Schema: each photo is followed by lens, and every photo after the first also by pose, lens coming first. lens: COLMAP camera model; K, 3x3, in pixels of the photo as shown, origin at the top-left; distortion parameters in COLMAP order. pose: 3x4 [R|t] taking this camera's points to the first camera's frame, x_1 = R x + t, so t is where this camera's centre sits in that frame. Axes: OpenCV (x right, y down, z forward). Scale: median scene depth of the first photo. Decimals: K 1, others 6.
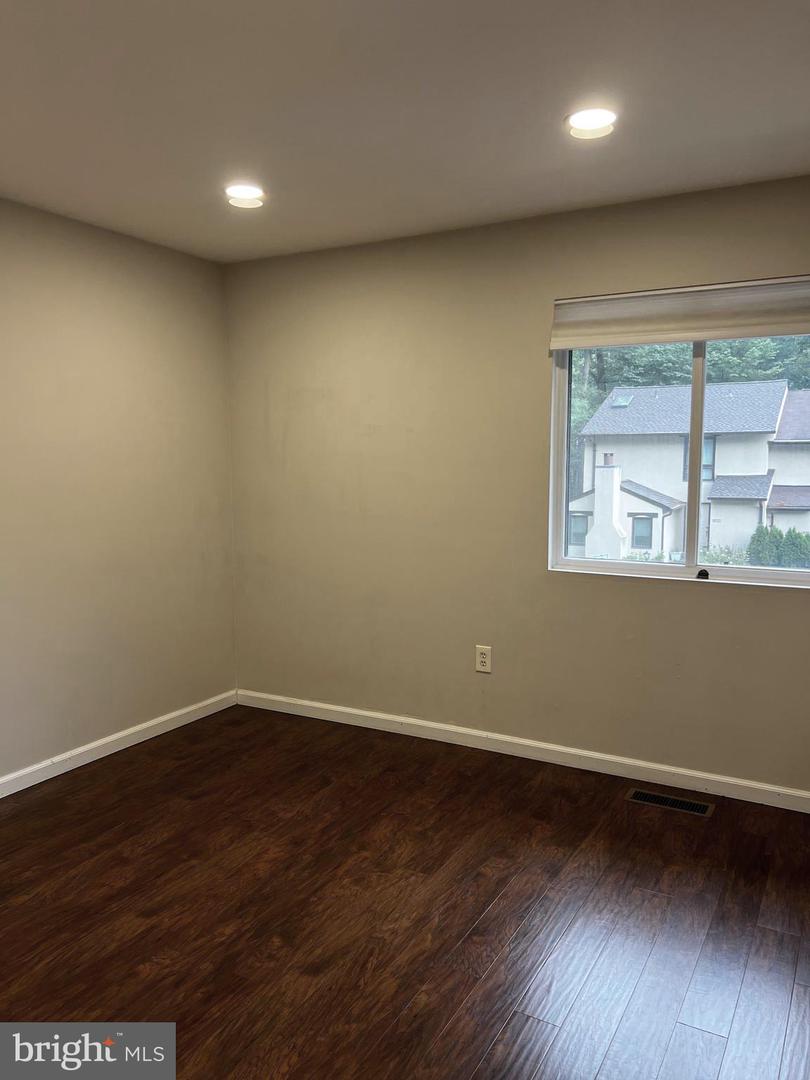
lens RADIAL K [[817.4, 0, 405.0], [0, 817.4, 540.0], [0, 0, 1]] dist [0.000367, 0.002466]
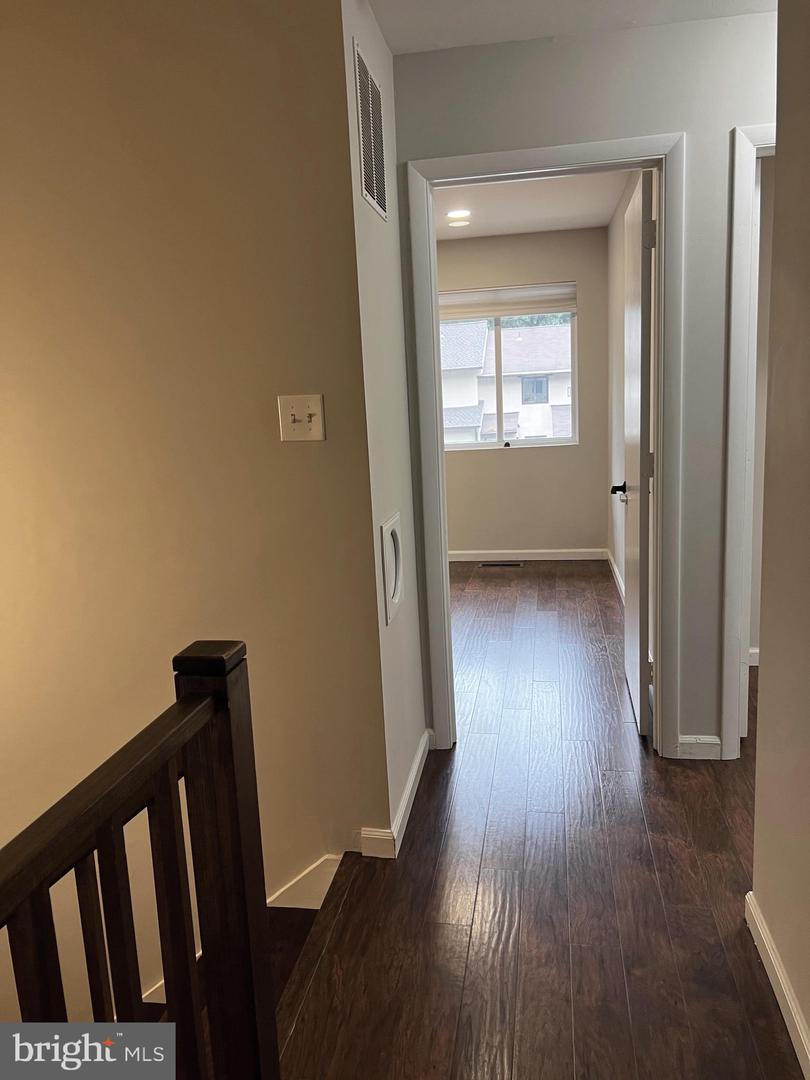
lens RADIAL K [[824.4, 0, 399.2], [0, 824.4, 542.9], [0, 0, 1]] dist [0.084929, -0.129785]
pose [[0.942495, -0.101683, 0.318378, -0.060744], [0.079941, 0.993531, 0.080663, 0.011438], [-0.324520, -0.050573, 0.944526, -0.088307]]
